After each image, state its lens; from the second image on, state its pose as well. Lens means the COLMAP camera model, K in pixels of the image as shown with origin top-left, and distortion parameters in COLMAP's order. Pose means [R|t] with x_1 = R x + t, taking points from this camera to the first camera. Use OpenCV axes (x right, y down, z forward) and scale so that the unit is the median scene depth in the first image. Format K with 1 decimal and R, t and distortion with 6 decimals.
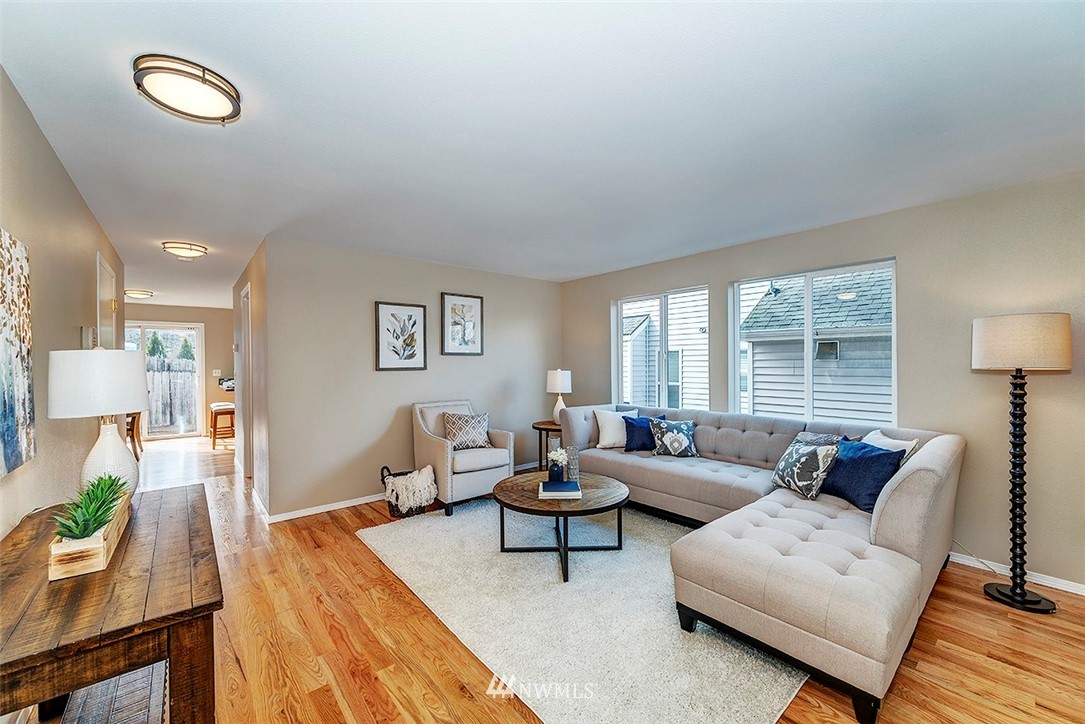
lens RADIAL K [[423.9, 0, 538.1], [0, 423.9, 363.9], [0, 0, 1]] dist [-0.001201, -0.000212]
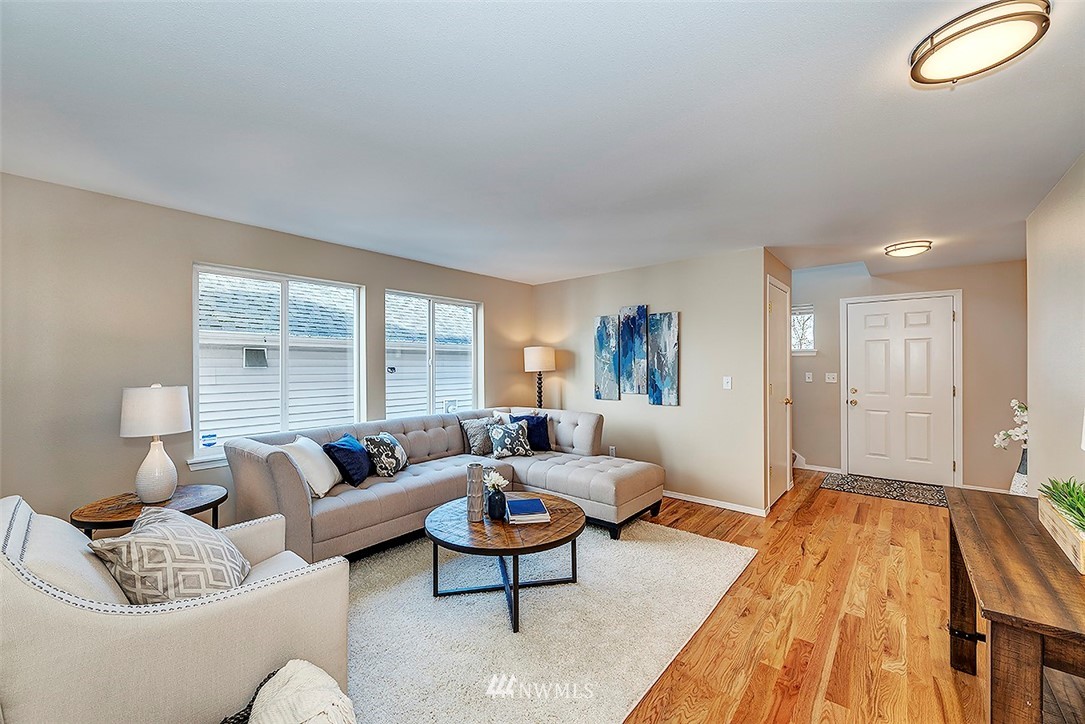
lens RADIAL K [[423.9, 0, 542.1], [0, 423.9, 363.8], [0, 0, 1]] dist [-0.001201, -0.000212]
pose [[-0.165574, 0.011190, 0.986134, -1.179316], [0.010078, 0.999903, -0.009654, -0.005826], [-0.986146, 0.008340, -0.165671, 1.563904]]
